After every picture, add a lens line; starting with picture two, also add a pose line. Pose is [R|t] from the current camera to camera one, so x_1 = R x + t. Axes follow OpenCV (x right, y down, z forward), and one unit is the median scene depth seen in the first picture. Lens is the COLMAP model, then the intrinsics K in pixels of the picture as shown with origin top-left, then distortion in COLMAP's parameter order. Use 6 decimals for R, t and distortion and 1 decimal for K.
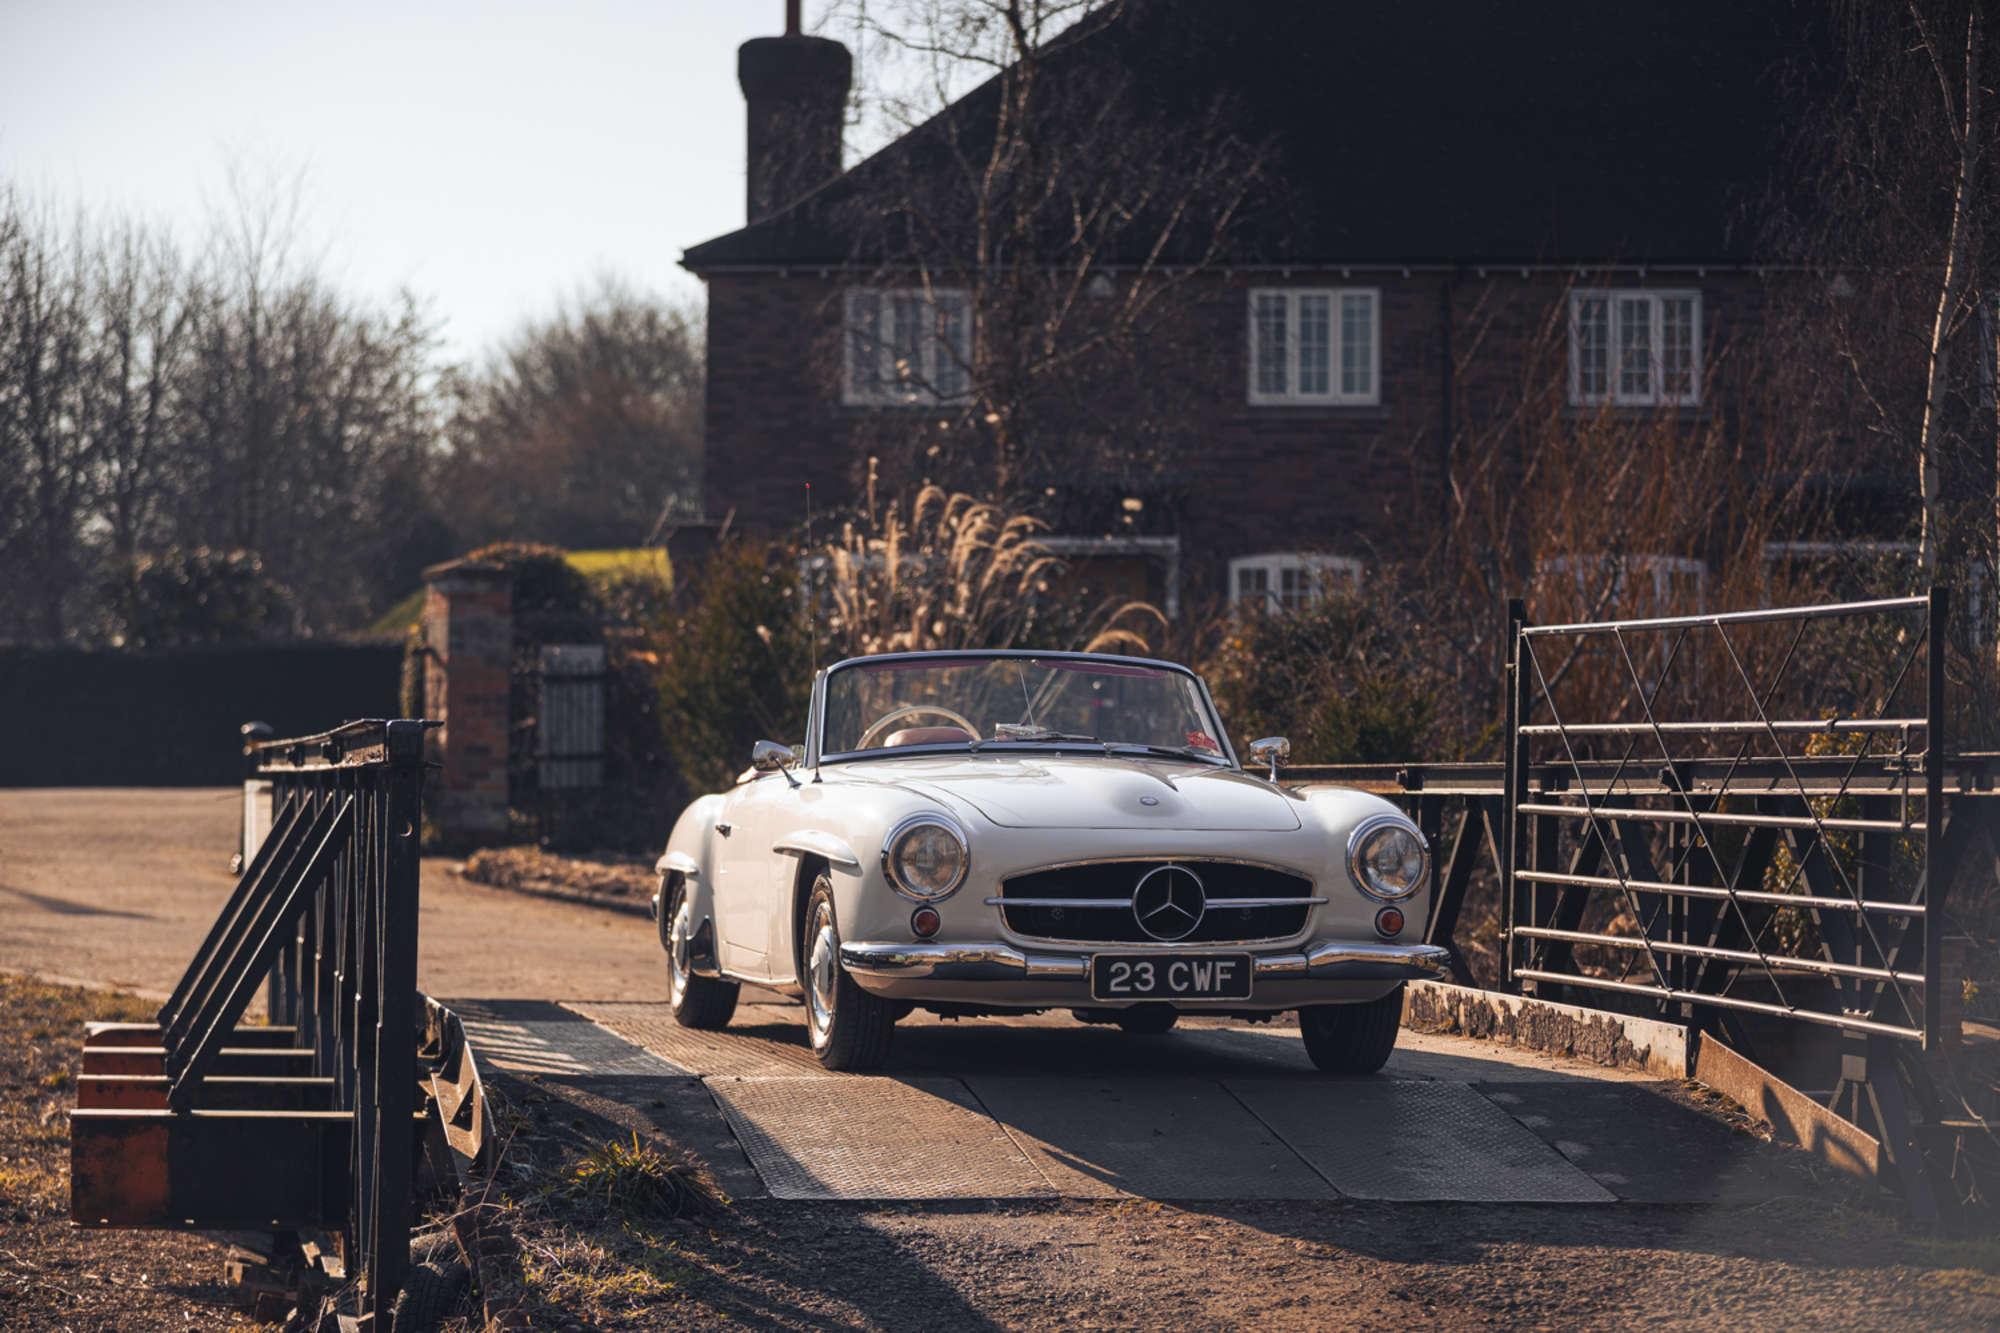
lens RADIAL K [[5025.5, 0, 999.8], [0, 5025.5, 662.7], [0, 0, 1]] dist [-0.152469, 0.000000]
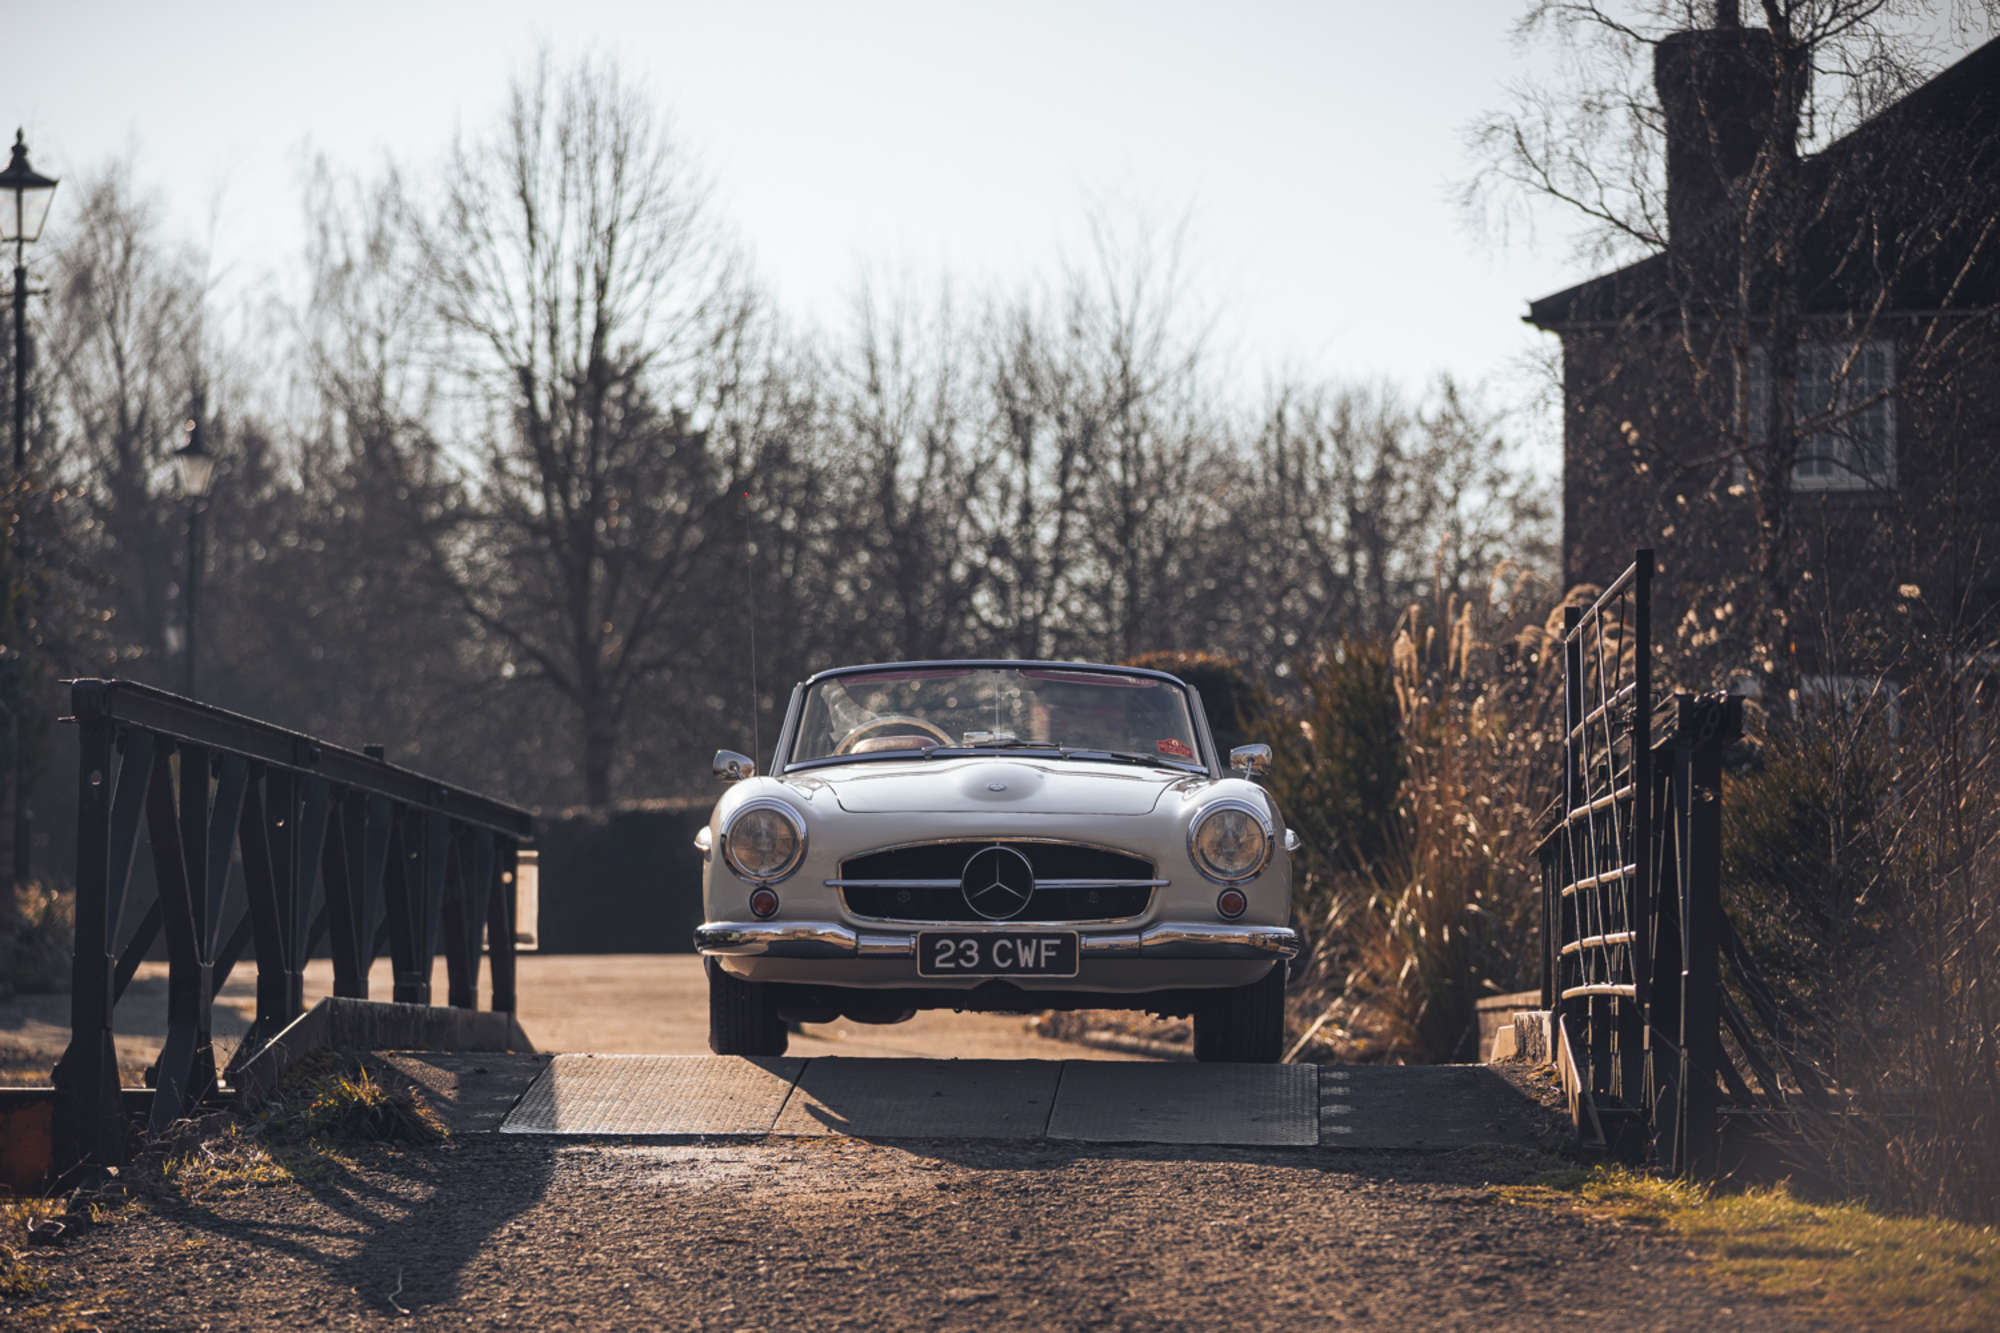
lens RADIAL K [[7004.5, 0, 1001.6], [0, 7004.5, 667.8], [0, 0, 1]] dist [0.146259, 0.000000]
pose [[0.976211, -0.016914, -0.216161, 0.341560], [0.009391, 0.999315, -0.035782, 0.054724], [0.216618, 0.032901, 0.975702, -0.393608]]
